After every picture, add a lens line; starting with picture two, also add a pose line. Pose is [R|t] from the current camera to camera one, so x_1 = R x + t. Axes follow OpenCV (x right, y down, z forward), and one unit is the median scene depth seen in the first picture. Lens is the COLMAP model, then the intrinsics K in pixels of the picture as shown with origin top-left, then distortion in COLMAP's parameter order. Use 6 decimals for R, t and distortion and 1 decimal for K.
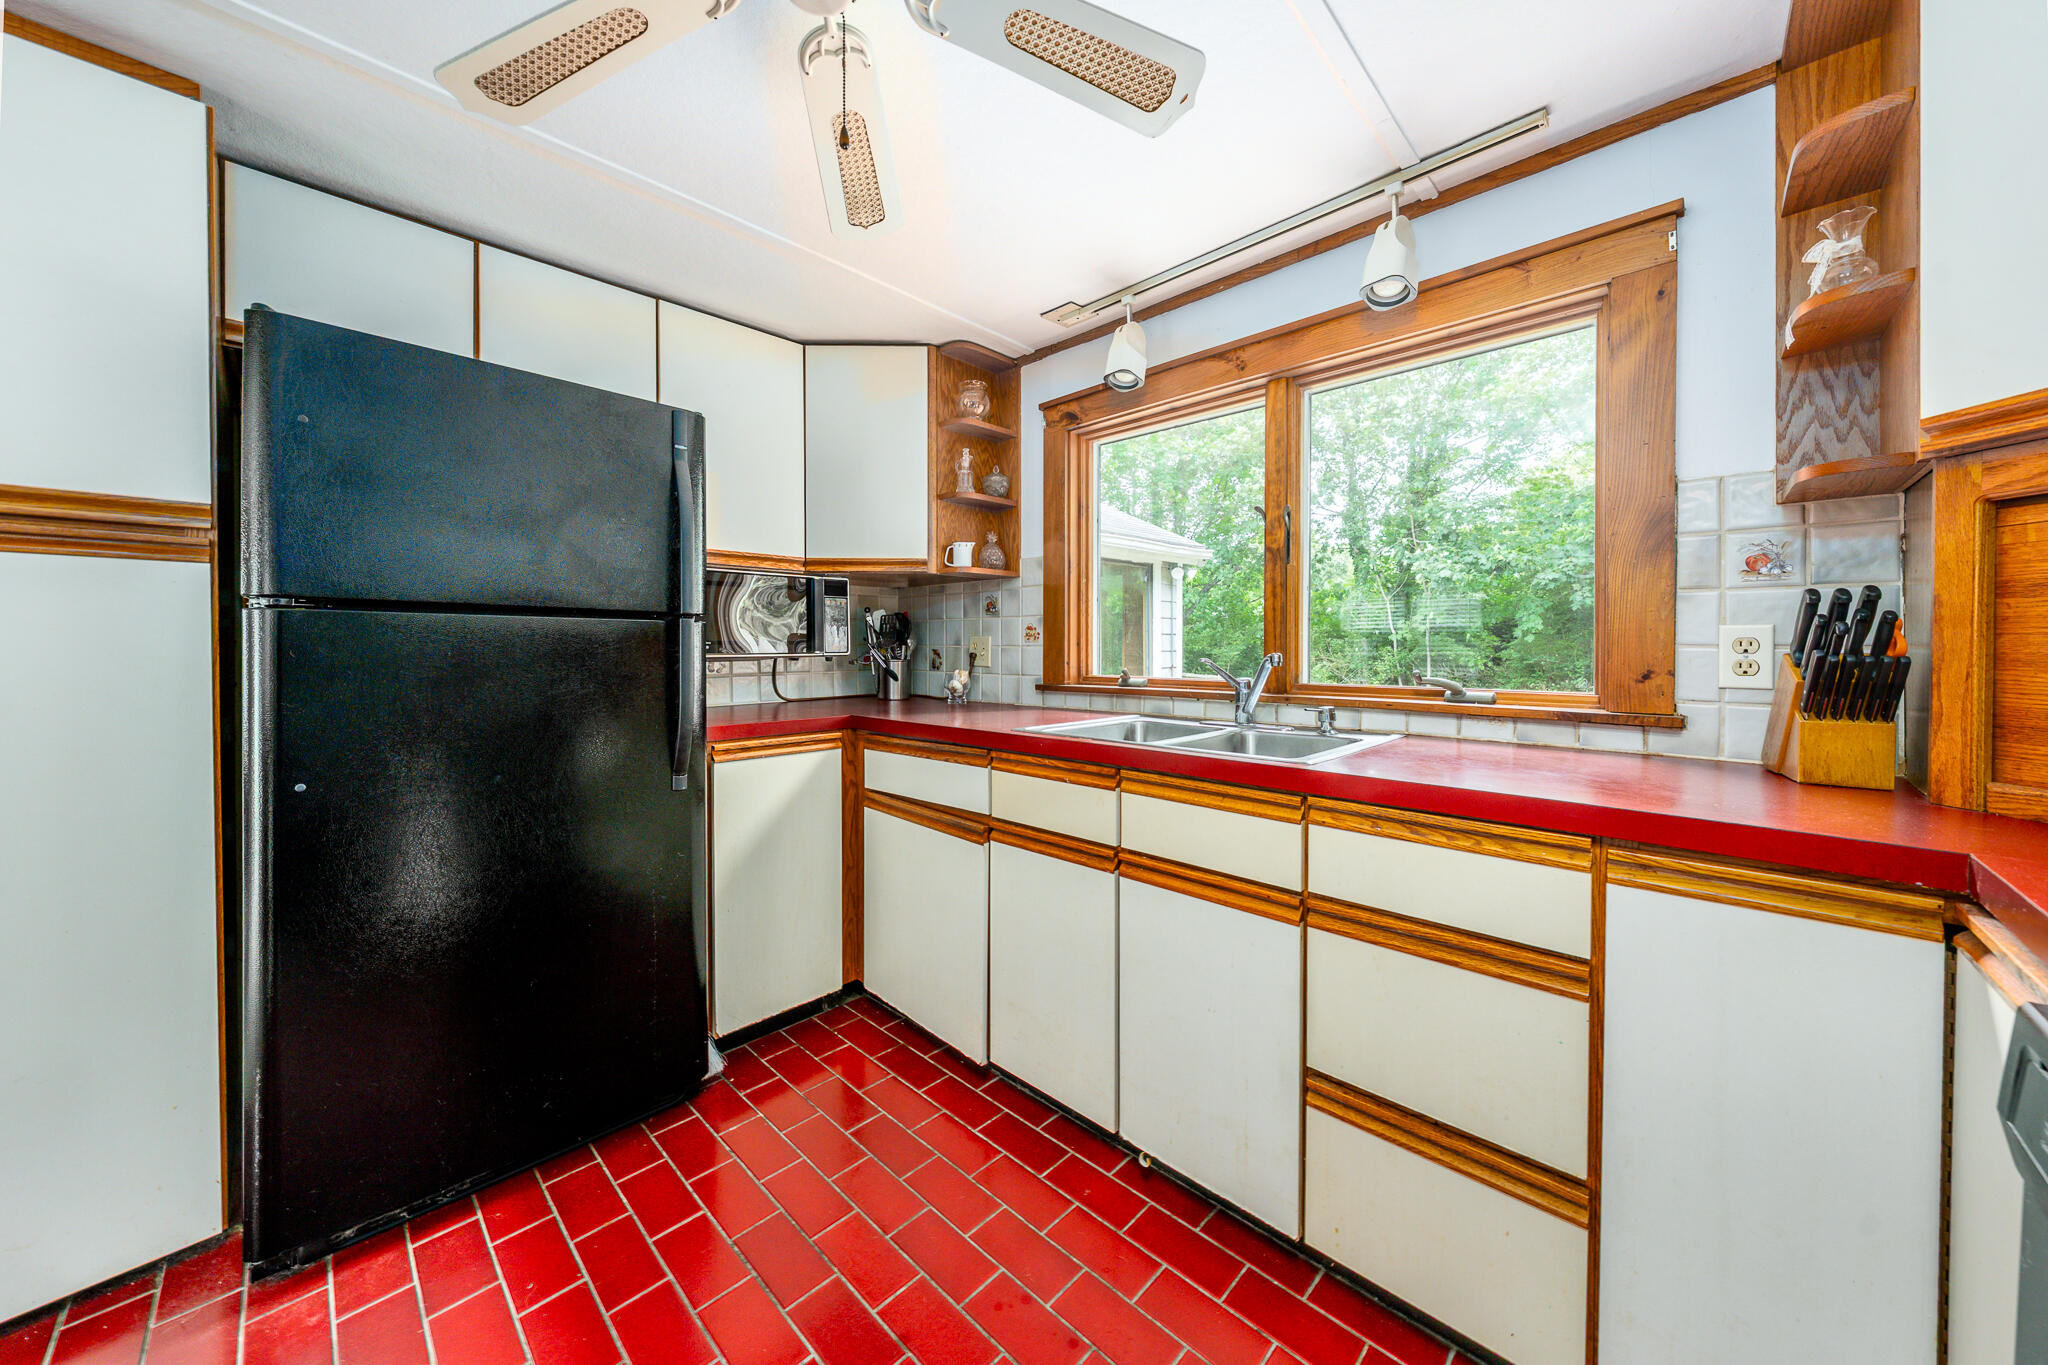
lens RADIAL K [[722.6, 0, 1036.8], [0, 722.6, 654.9], [0, 0, 1]] dist [-0.003083, 0.001073]
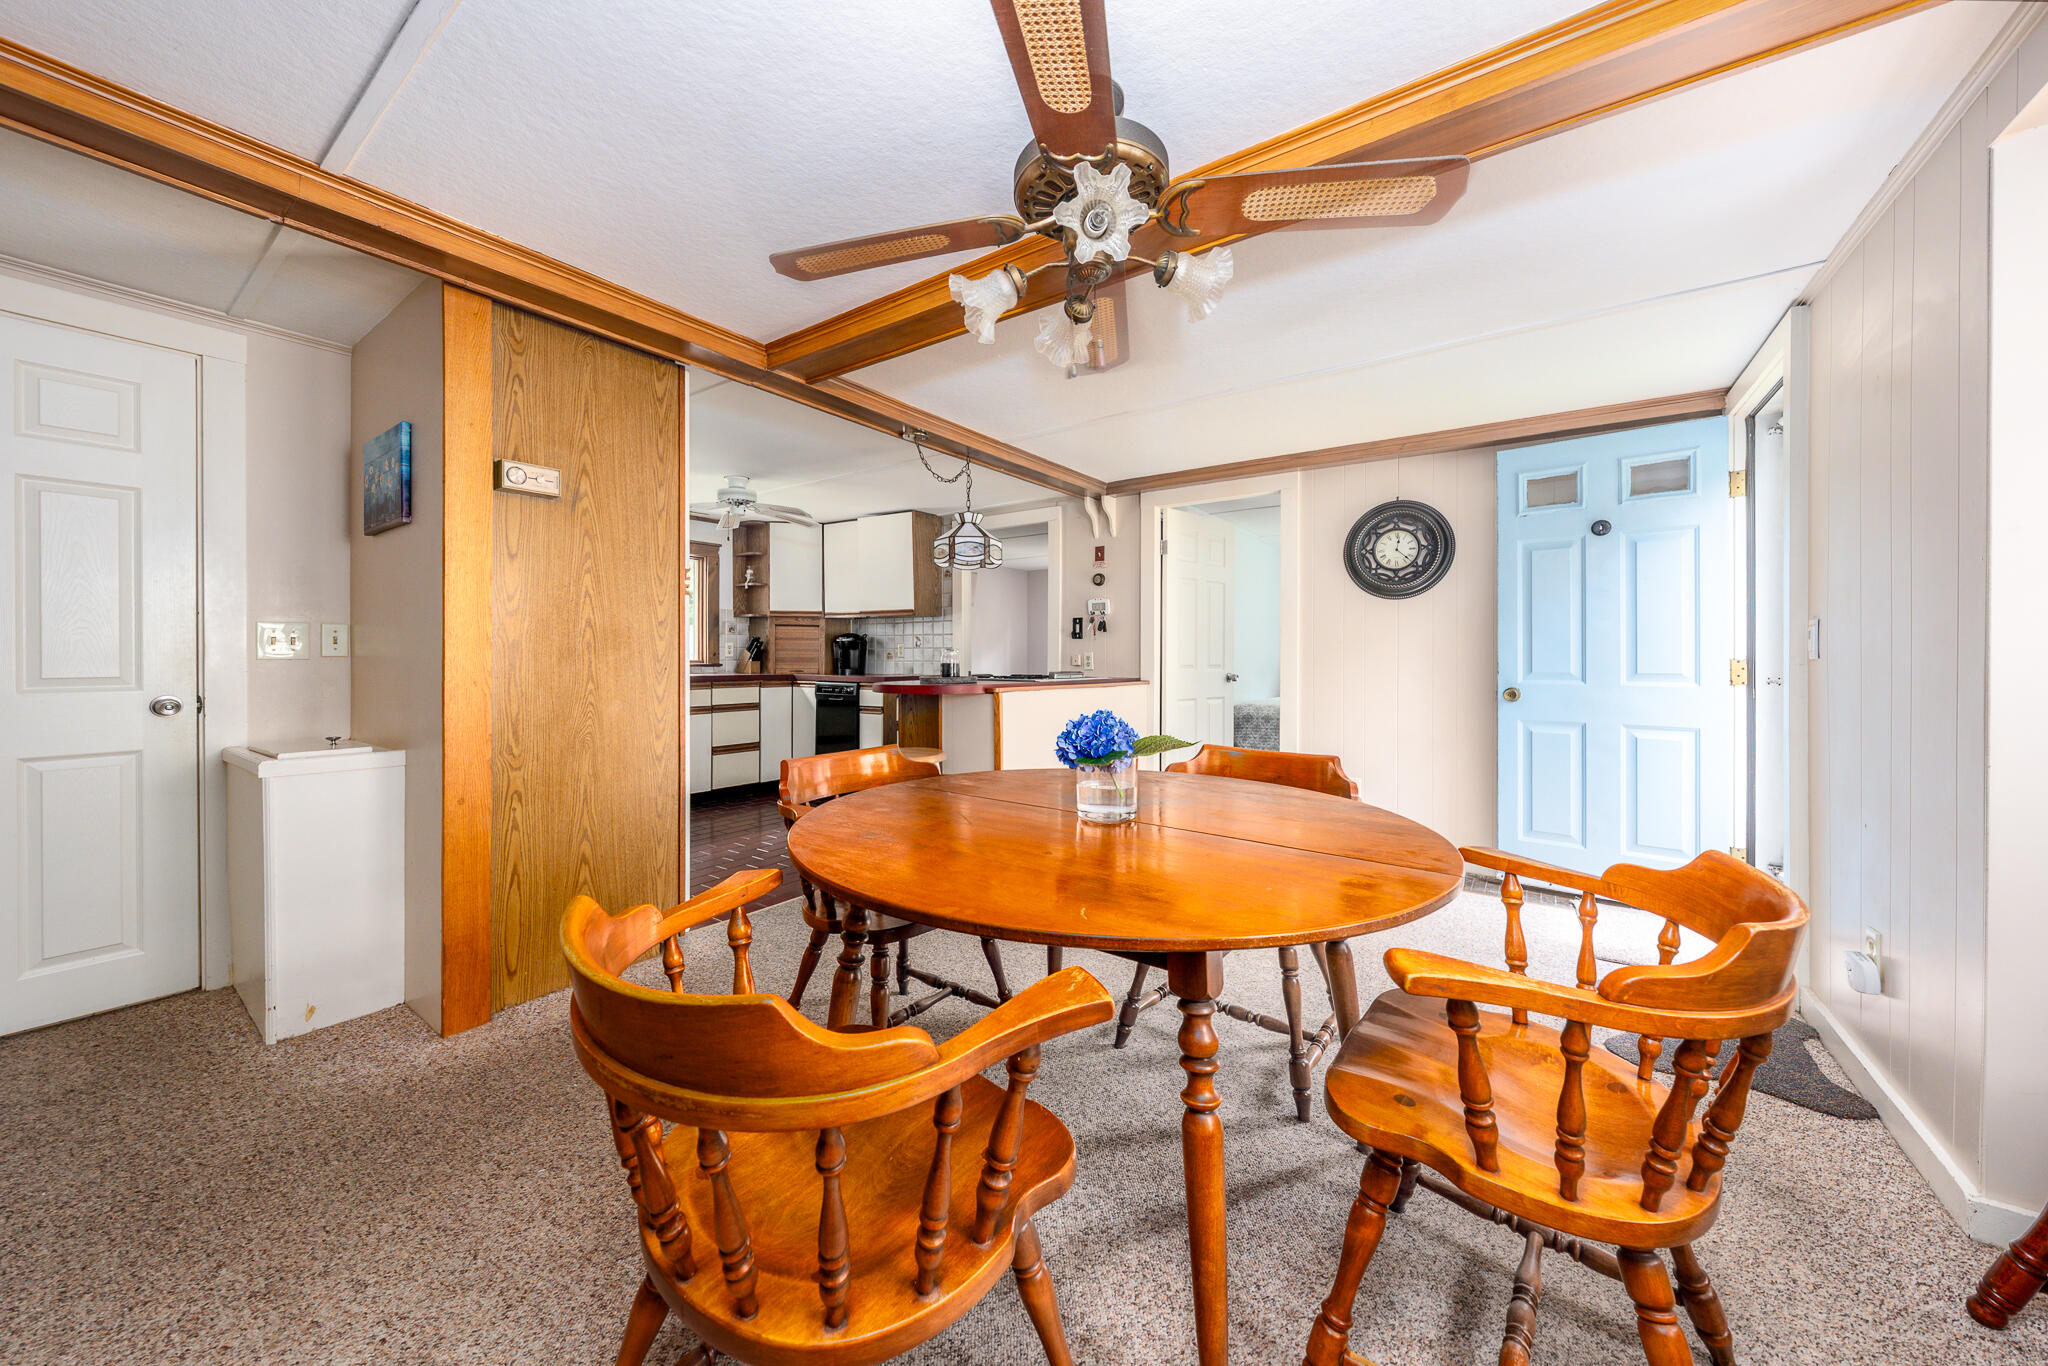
lens RADIAL K [[722.6, 0, 1004.8], [0, 722.6, 667.9], [0, 0, 1]] dist [-0.003083, 0.001073]
pose [[-0.120275, -0.026724, 0.992381, -3.633495], [0.007519, 0.999584, 0.027830, 0.004003], [-0.992712, 0.010809, -0.120024, -0.183229]]
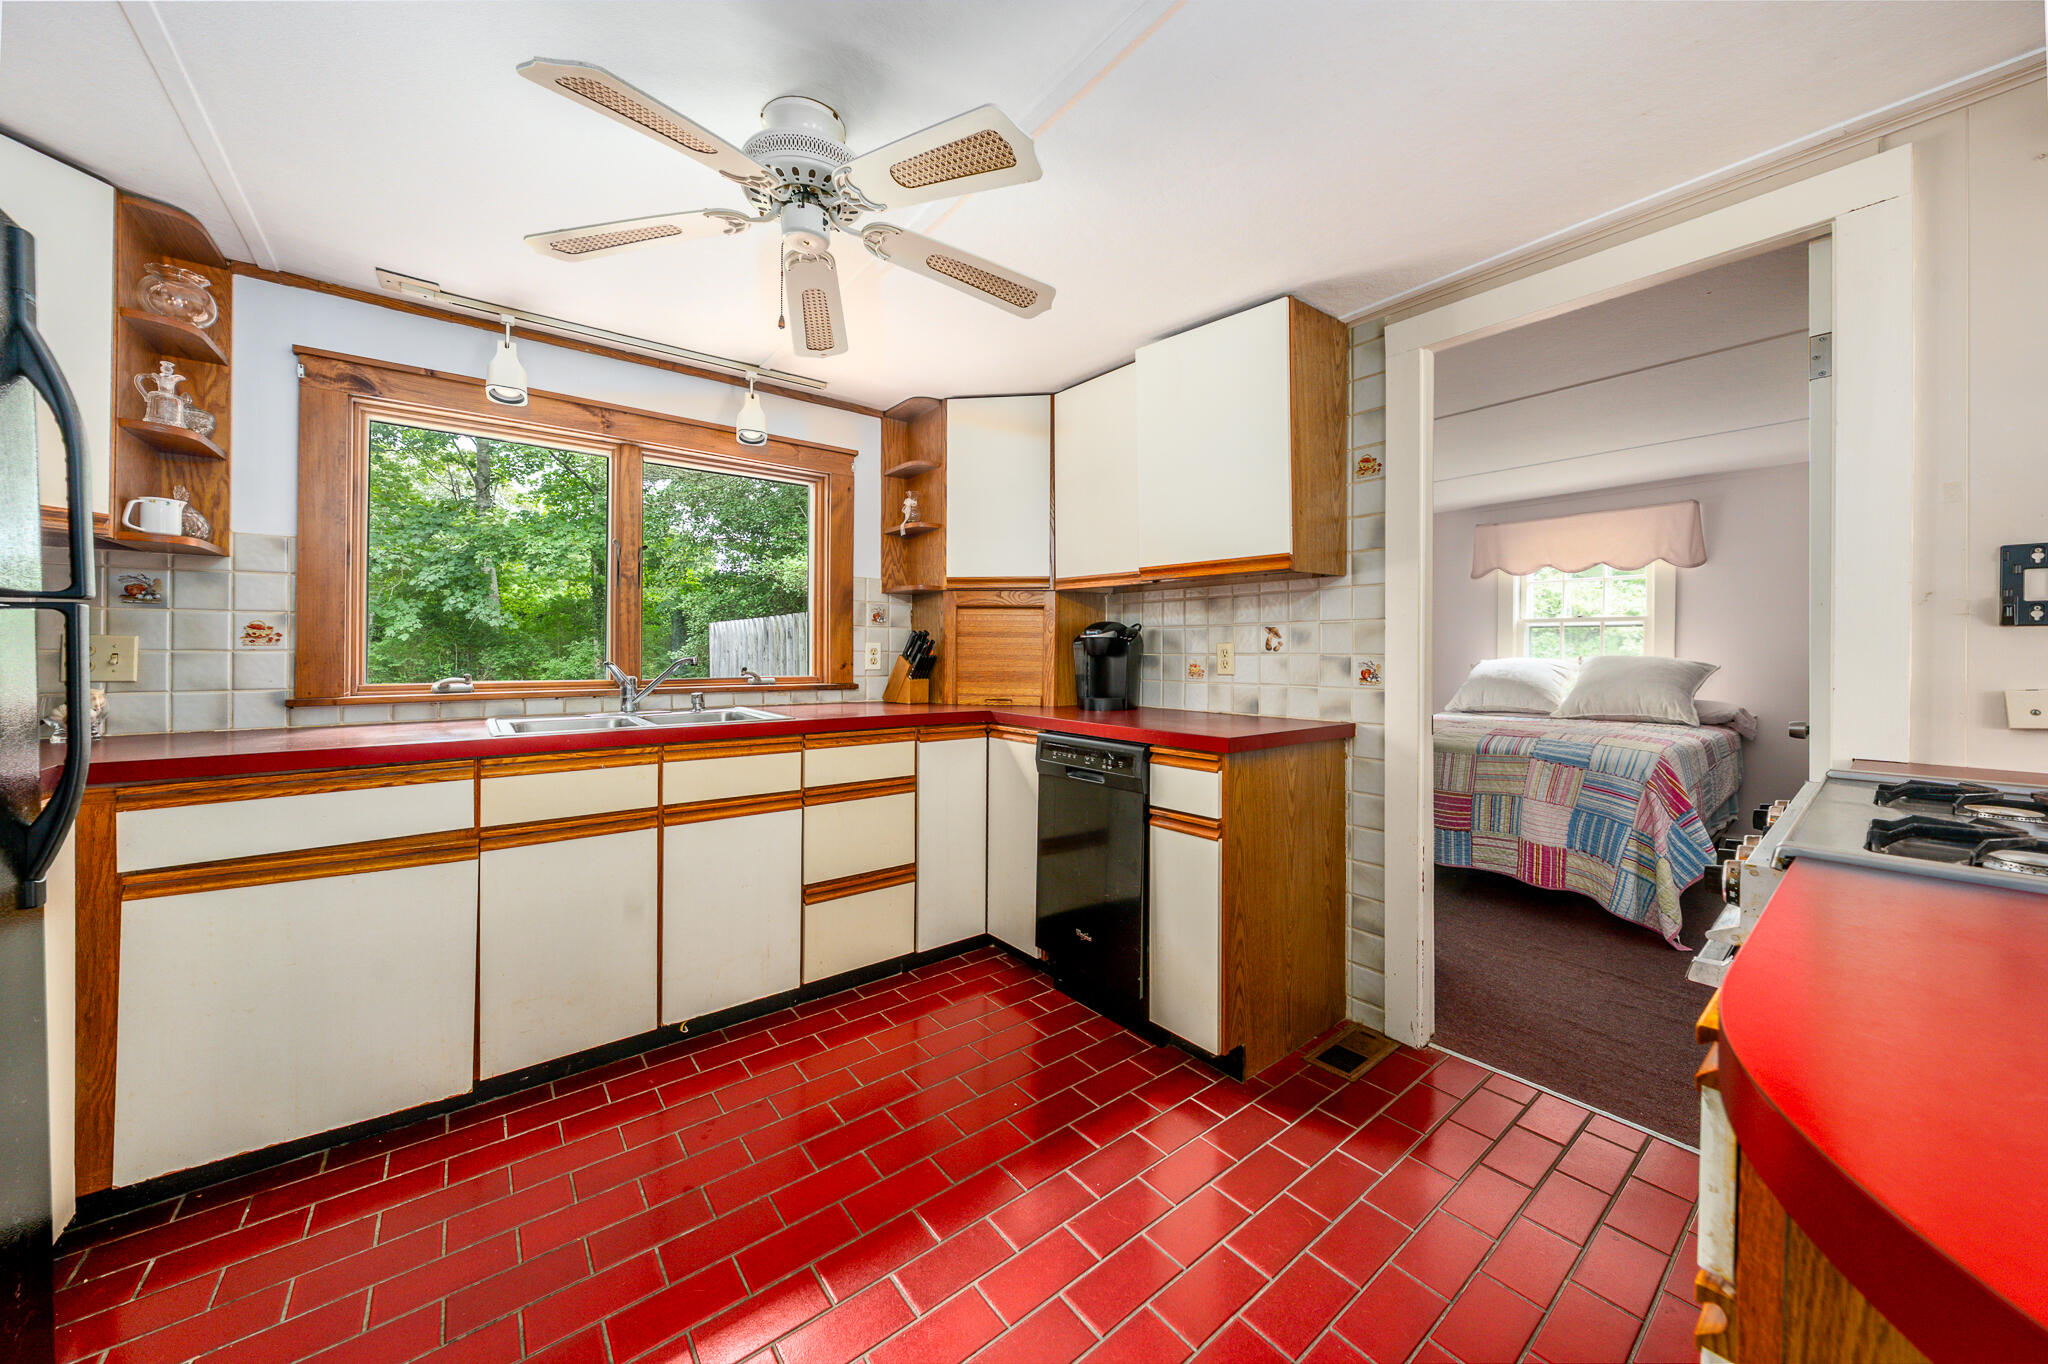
lens RADIAL K [[722.6, 0, 1008.6], [0, 722.6, 670.5], [0, 0, 1]] dist [-0.003083, 0.001073]
pose [[0.154972, -0.029523, 0.987478, -1.195573], [0.005944, 0.999563, 0.028952, -0.015597], [-0.987901, 0.001382, 0.155079, 0.187519]]
